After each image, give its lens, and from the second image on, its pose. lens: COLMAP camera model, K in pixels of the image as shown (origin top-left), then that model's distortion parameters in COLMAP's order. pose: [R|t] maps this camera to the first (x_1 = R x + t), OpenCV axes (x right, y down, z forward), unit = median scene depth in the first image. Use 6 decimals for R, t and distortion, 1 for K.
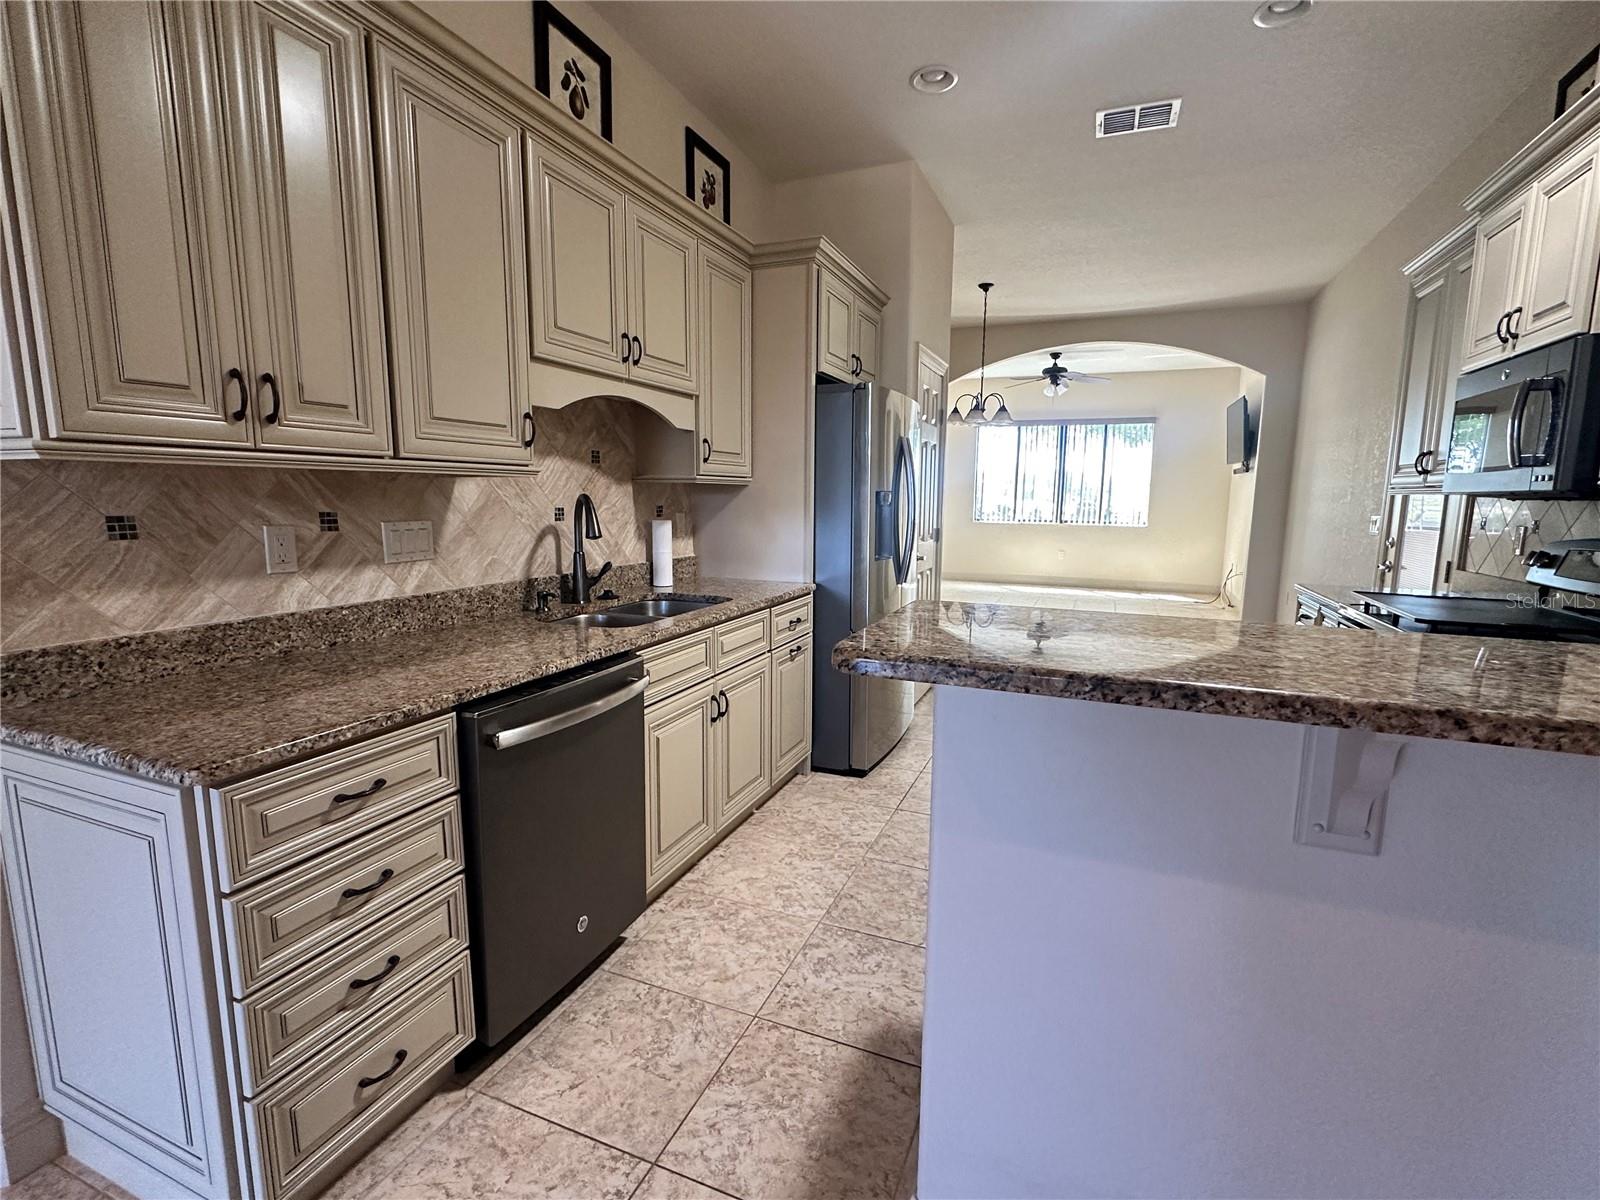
lens RADIAL K [[739.4, 0, 804.5], [0, 739.4, 602.4], [0, 0, 1]] dist [0.002332, -0.000141]
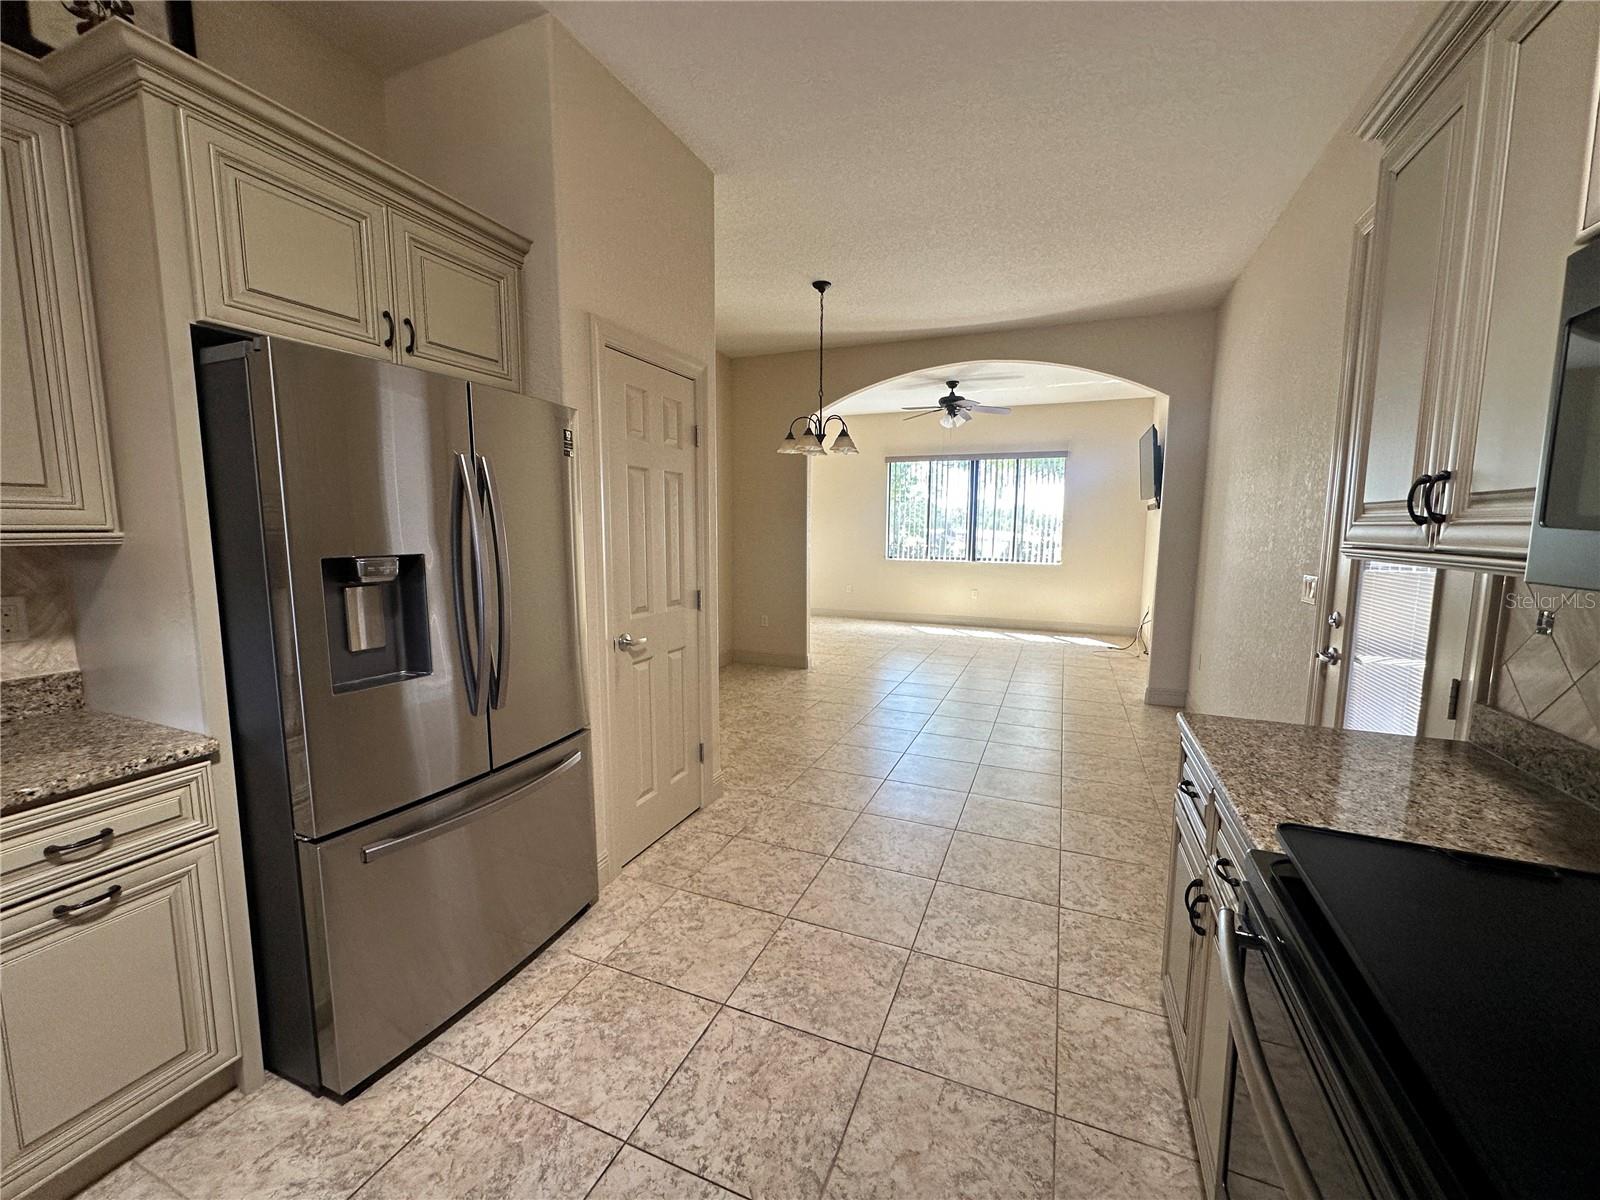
lens RADIAL K [[639.4, 0, 800.5], [0, 639.4, 599.1], [0, 0, 1]] dist [-0.003162, 0.000466]
pose [[0.999979, -0.003827, -0.005265, 0.258946], [0.003659, 0.999492, -0.031650, -0.066079], [0.005383, 0.031630, 0.999485, 0.347925]]
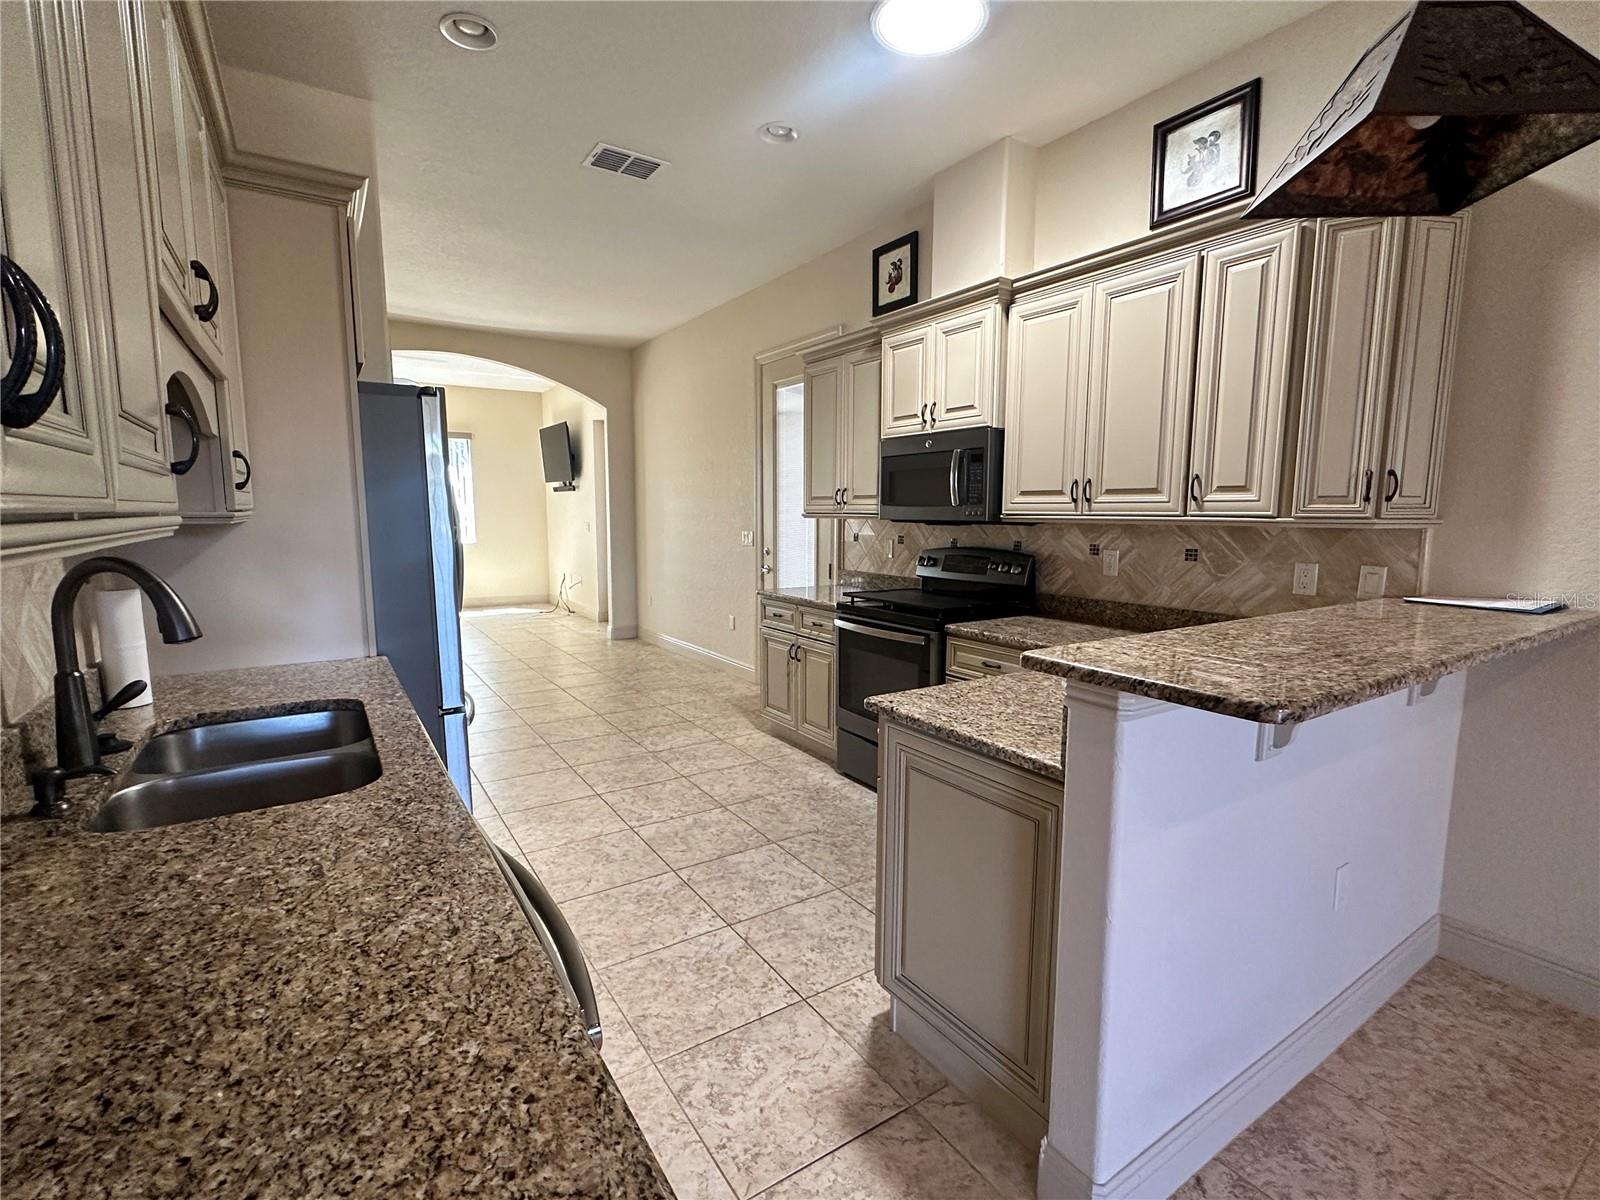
lens RADIAL K [[739.4, 0, 803.3], [0, 739.4, 605.1], [0, 0, 1]] dist [0.002332, -0.000141]
pose [[0.565681, -0.114967, 0.816571, -0.210341], [0.121977, 0.991006, 0.055026, -0.040242], [-0.815553, 0.068475, 0.574617, 0.153113]]
